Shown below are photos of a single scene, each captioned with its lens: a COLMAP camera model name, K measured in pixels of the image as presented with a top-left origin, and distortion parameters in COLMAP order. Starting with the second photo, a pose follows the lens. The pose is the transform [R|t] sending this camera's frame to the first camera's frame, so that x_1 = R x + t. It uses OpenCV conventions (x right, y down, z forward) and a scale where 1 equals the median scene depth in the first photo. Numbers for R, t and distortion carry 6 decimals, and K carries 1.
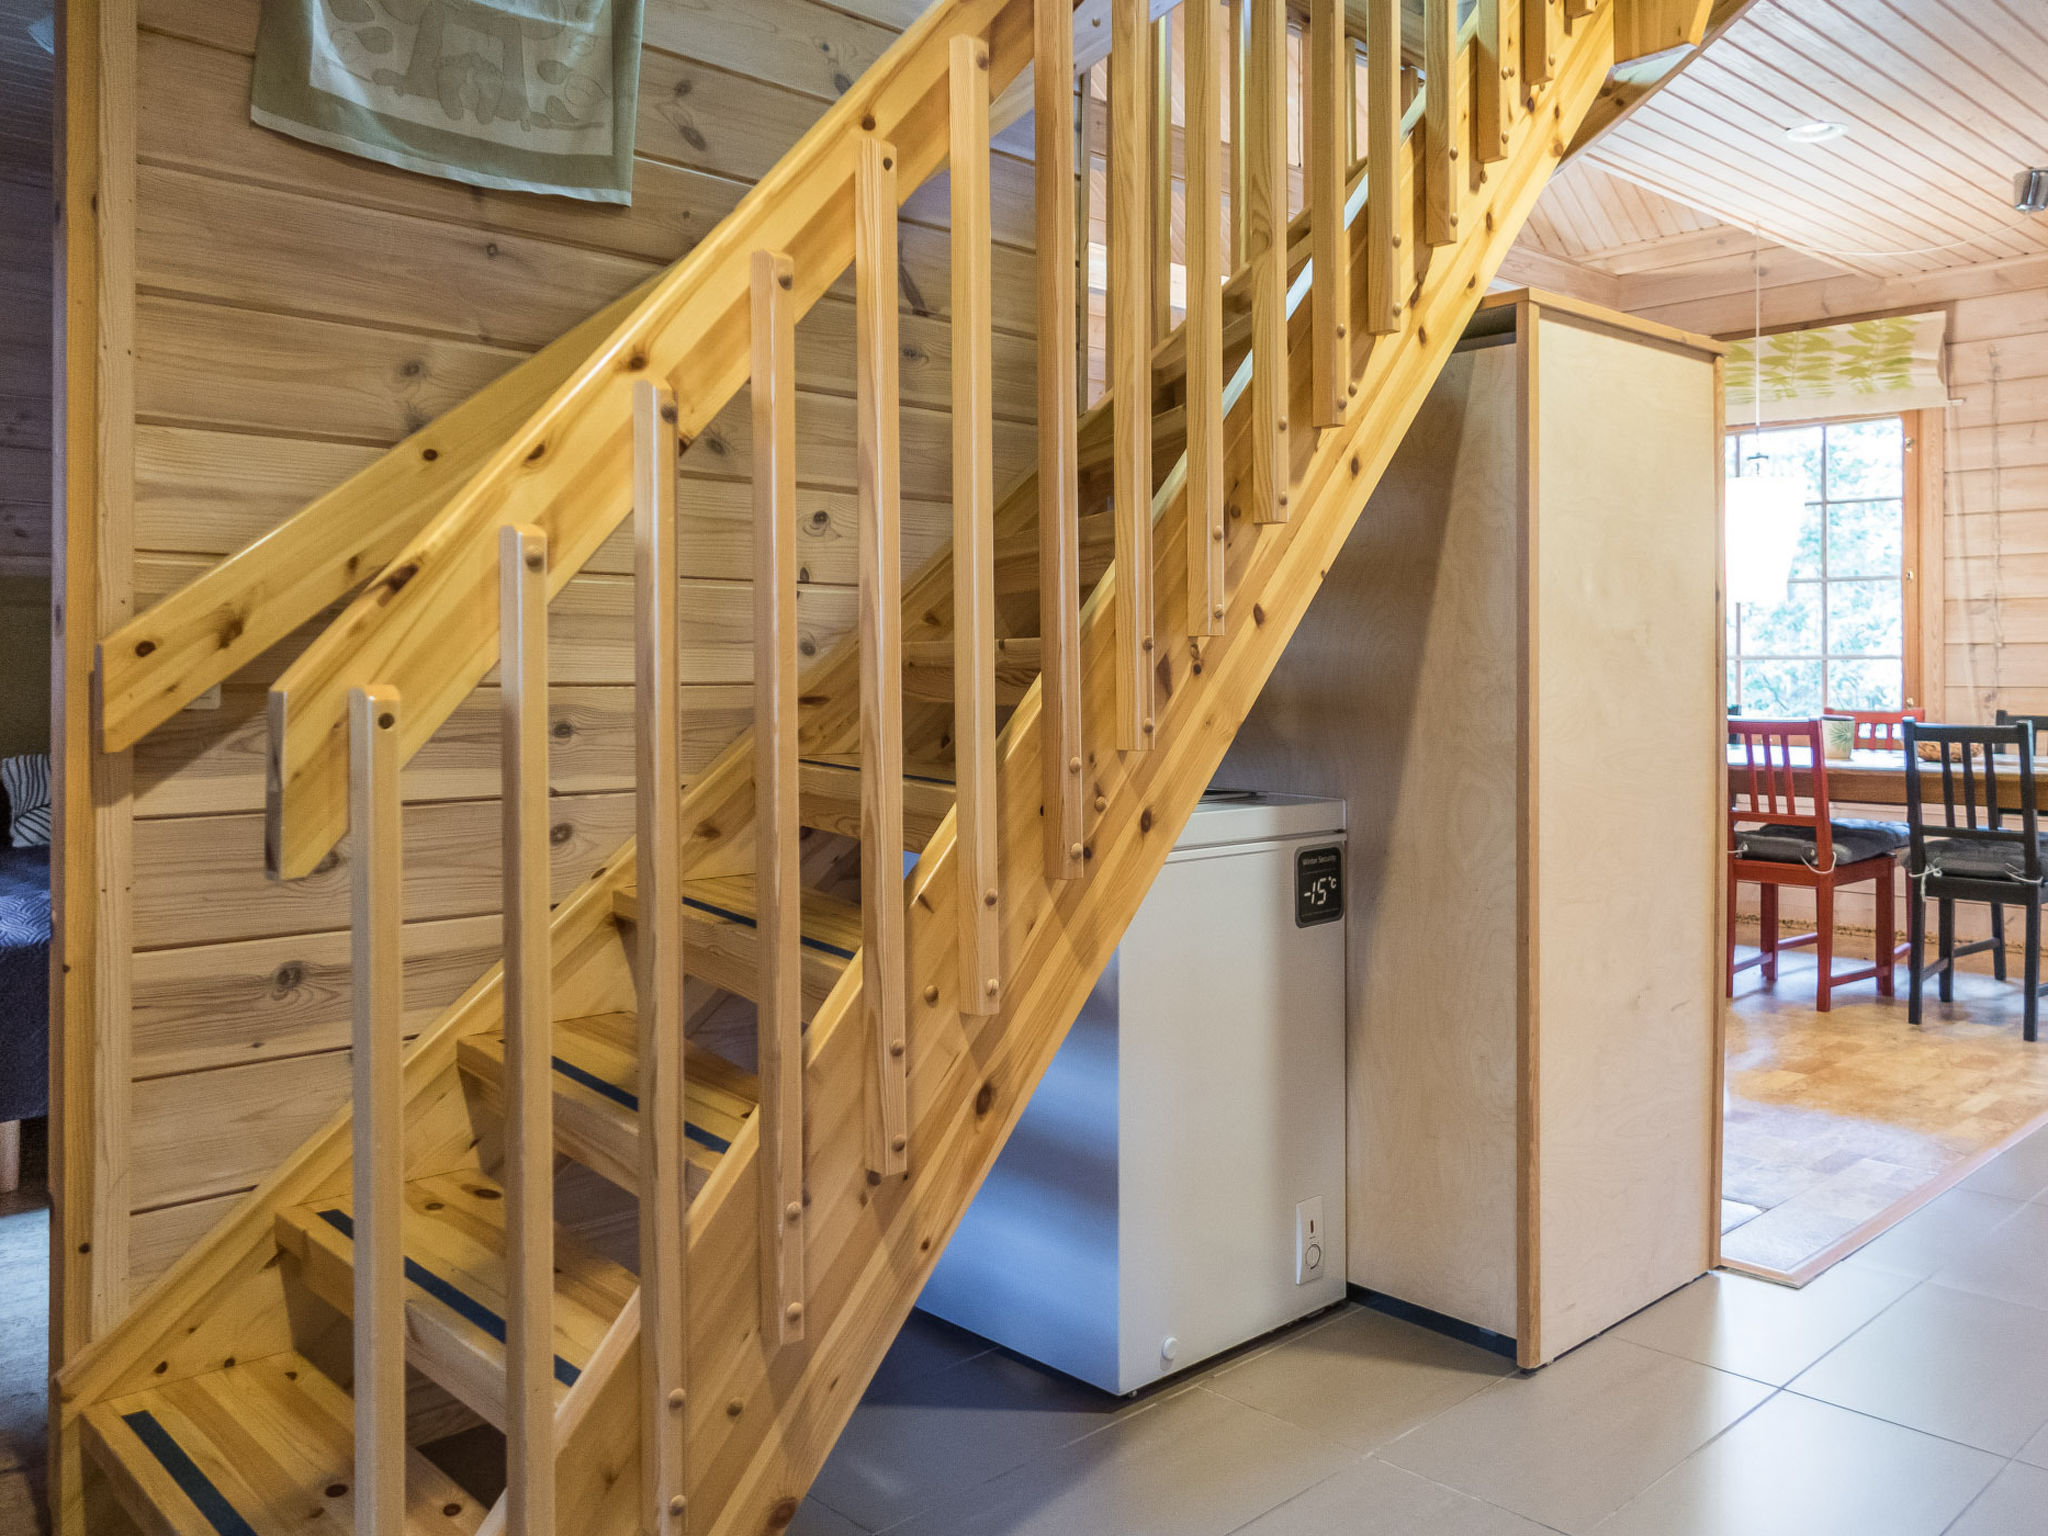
lens RADIAL K [[1623.1, 0, 1019.4], [0, 1623.1, 676.6], [0, 0, 1]] dist [-0.027564, 0.022336]
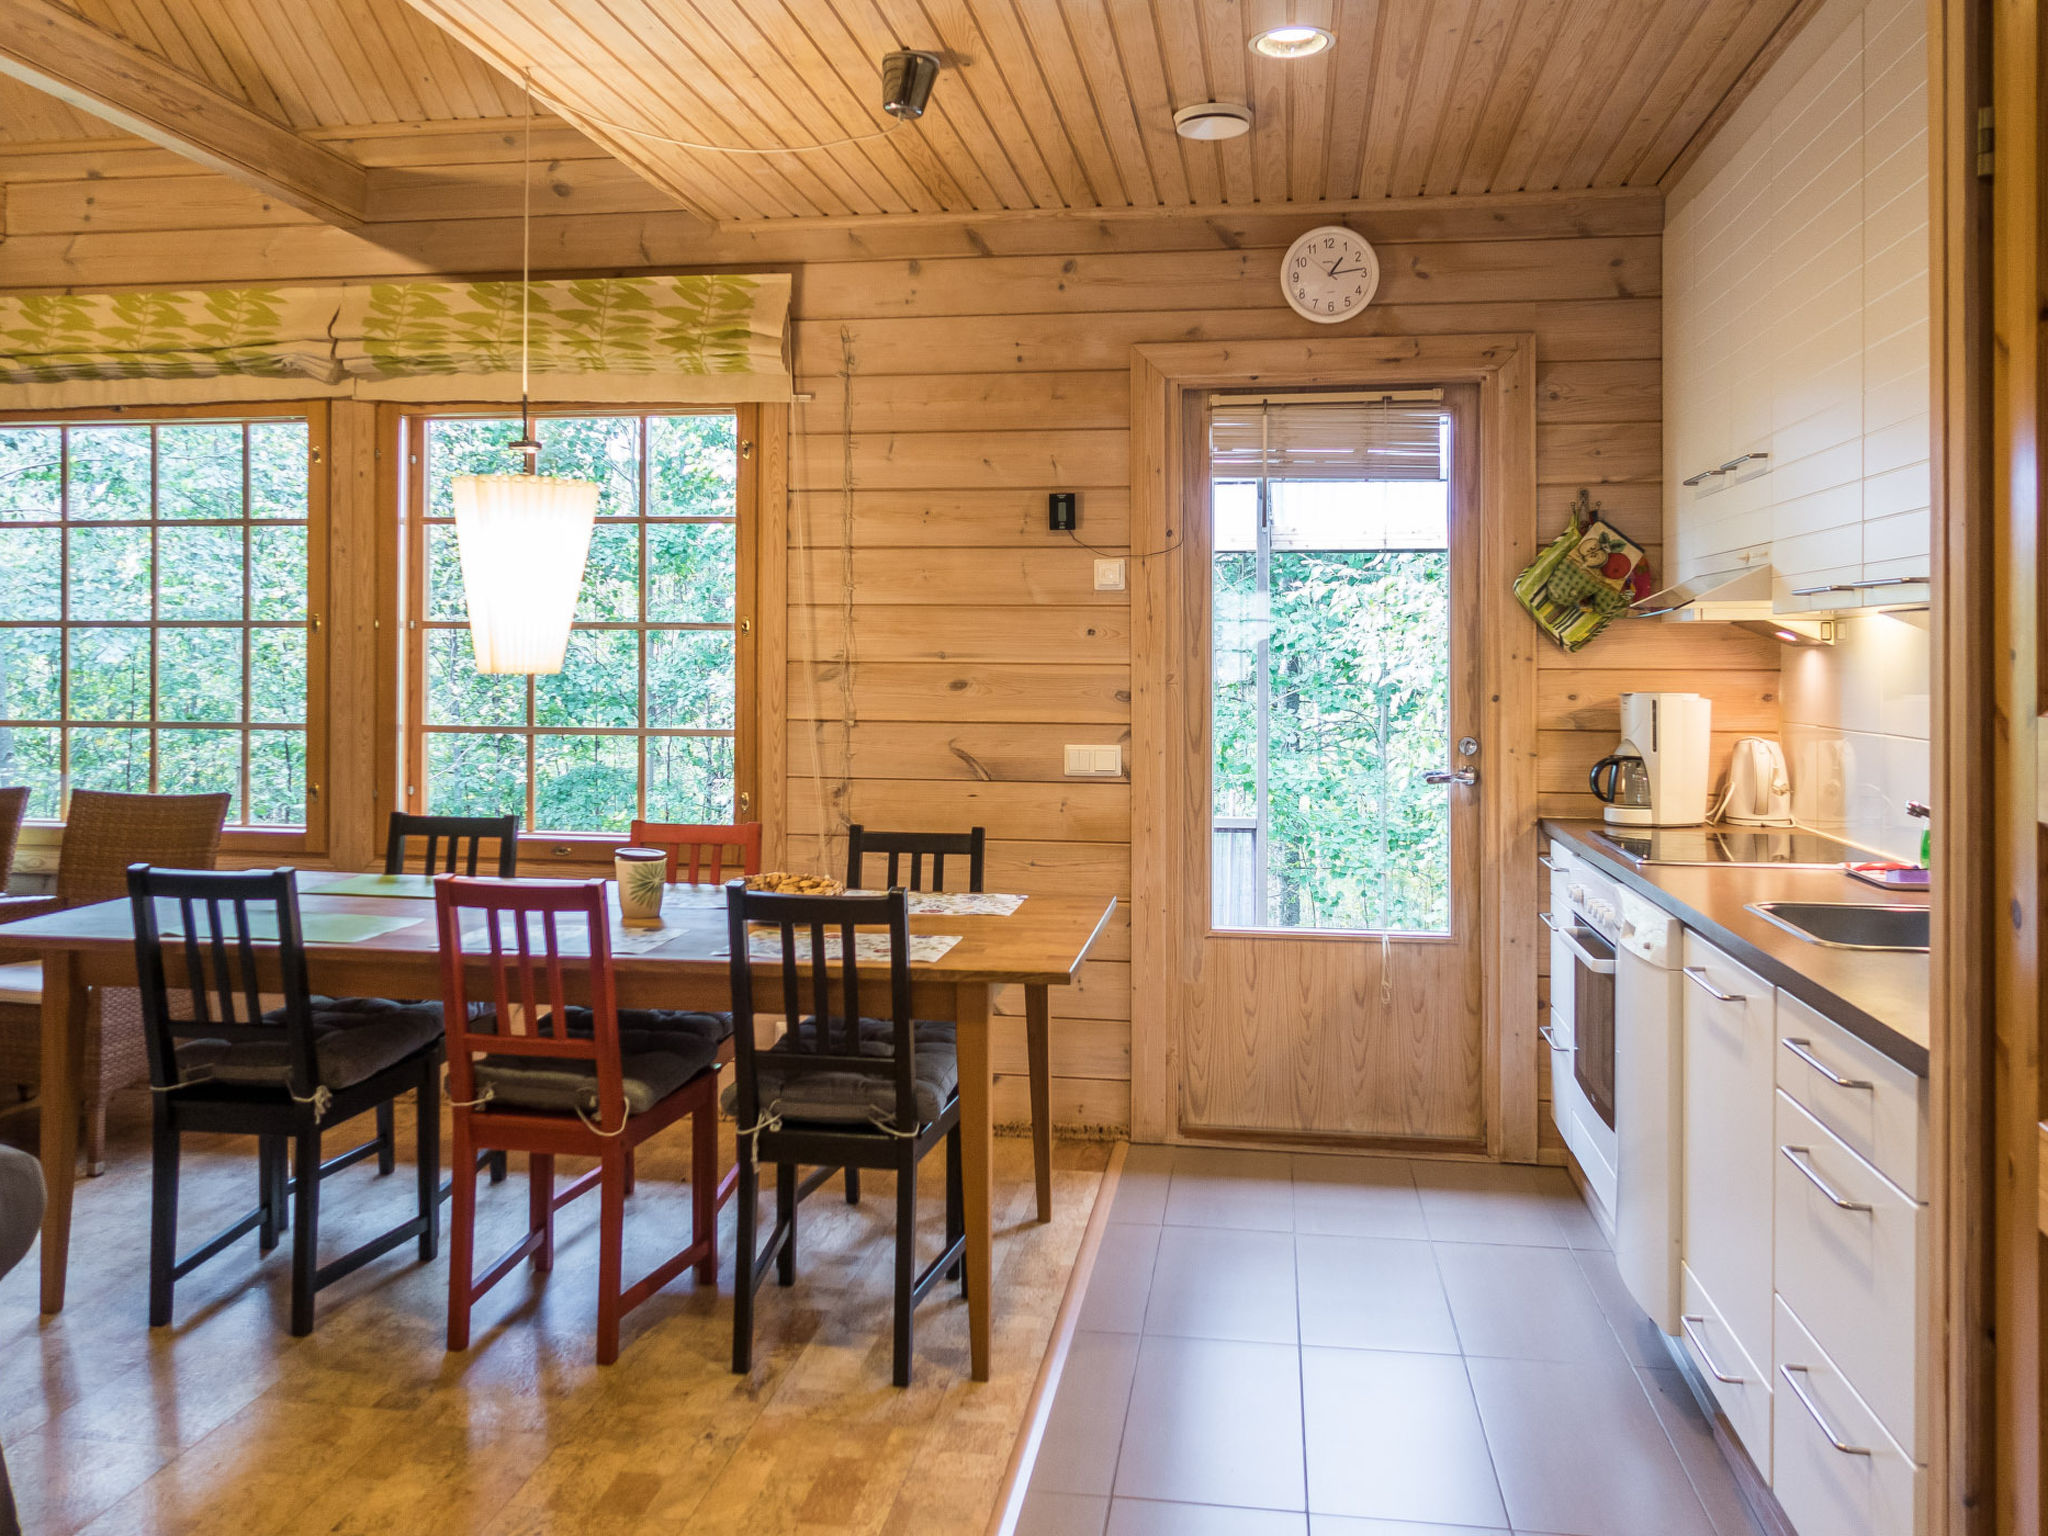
lens RADIAL K [[1623.1, 0, 1027.2], [0, 1623.1, 636.4], [0, 0, 1]] dist [-0.027564, 0.022336]
pose [[0.785207, 0.016209, 0.619022, 0.198679], [-0.001425, 0.999702, -0.024370, -0.041132], [-0.619232, 0.018253, 0.784996, 0.346184]]
